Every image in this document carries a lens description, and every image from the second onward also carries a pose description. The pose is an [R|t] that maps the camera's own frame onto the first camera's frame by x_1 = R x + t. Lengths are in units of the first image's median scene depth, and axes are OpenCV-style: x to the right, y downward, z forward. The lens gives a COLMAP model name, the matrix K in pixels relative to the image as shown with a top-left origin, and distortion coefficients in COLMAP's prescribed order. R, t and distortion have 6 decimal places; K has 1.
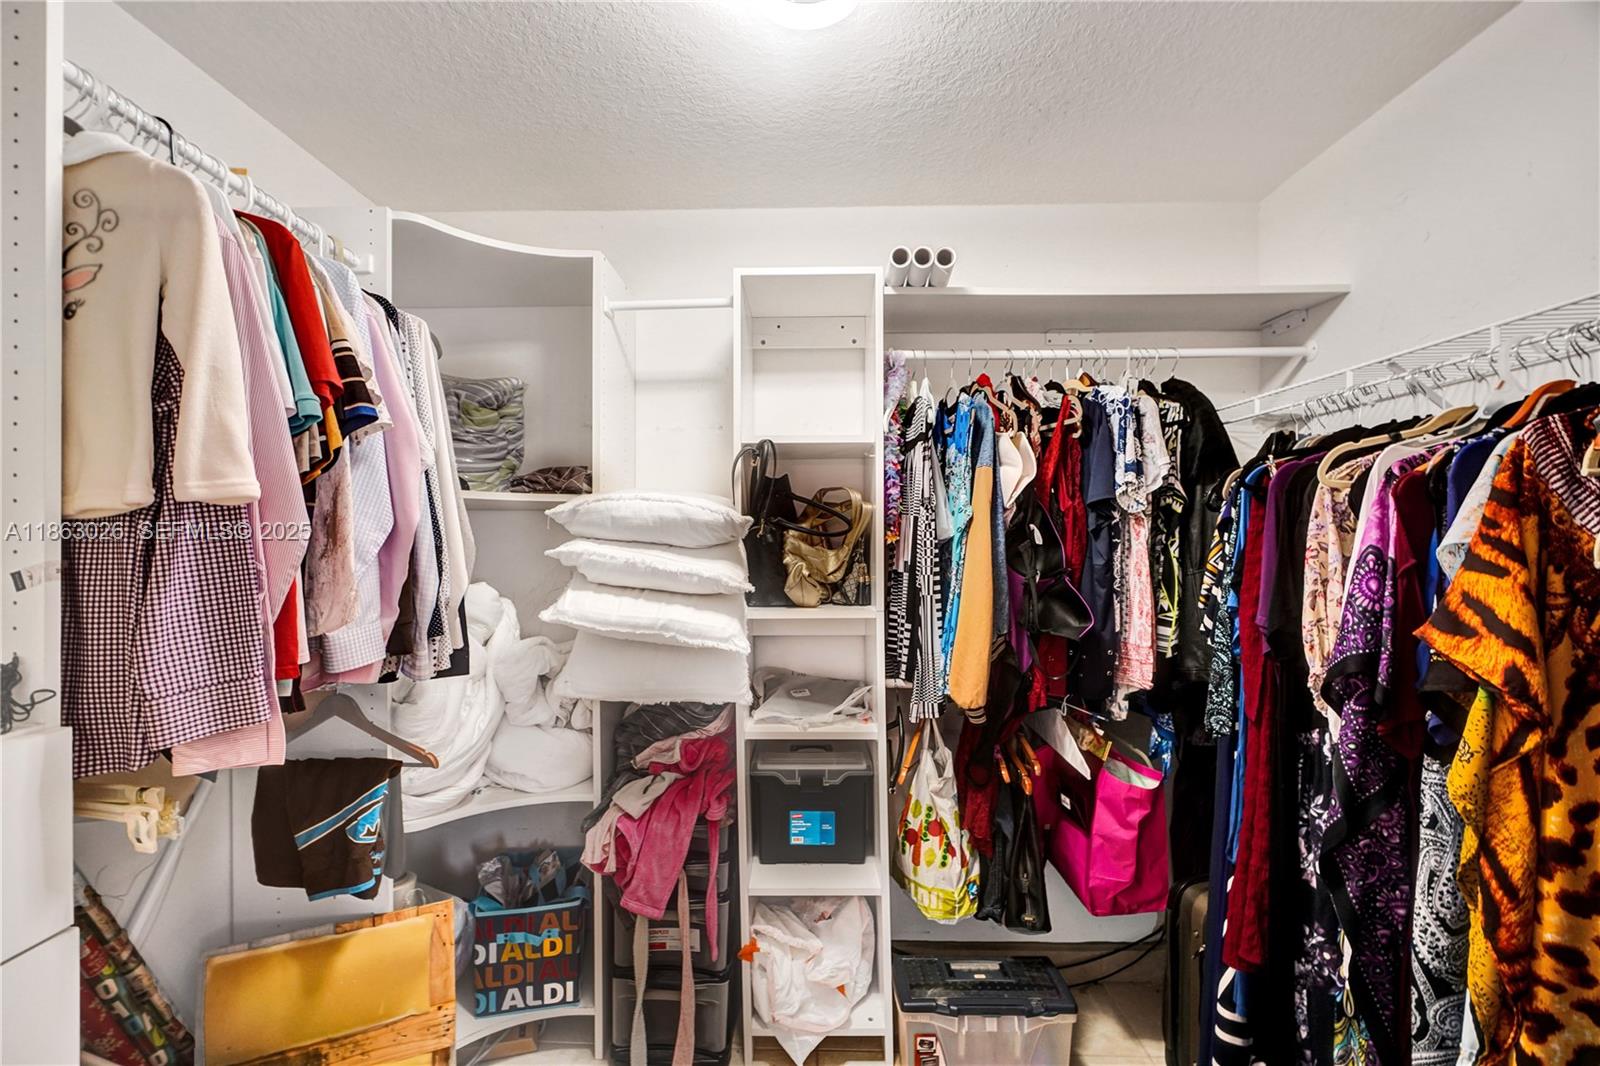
lens RADIAL K [[738.2, 0, 801.2], [0, 738.2, 545.2], [0, 0, 1]] dist [-0.000401, 0.000557]
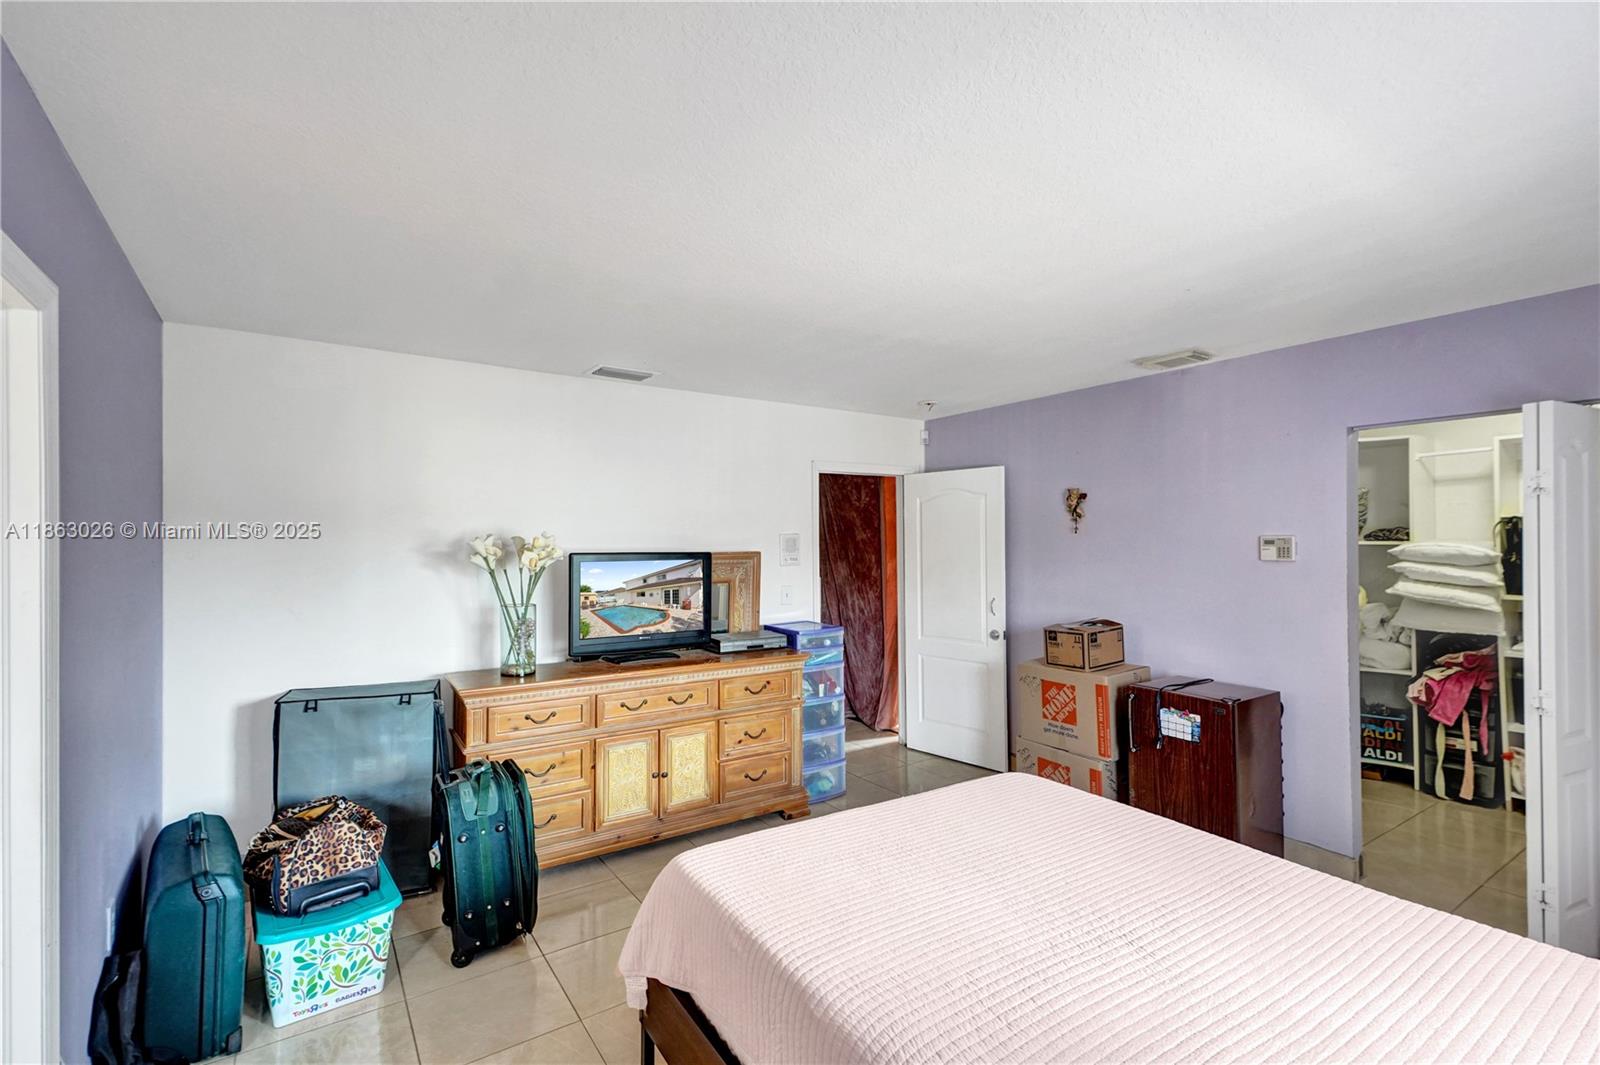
lens RADIAL K [[720.4, 0, 769.3], [0, 720.4, 533.1], [0, 0, 1]] dist [-0.000410, -0.000070]
pose [[0.561902, -0.012035, -0.827117, 0.455774], [-0.001575, 0.999877, -0.015618, -0.056399], [0.827203, 0.010078, 0.561813, -1.929493]]
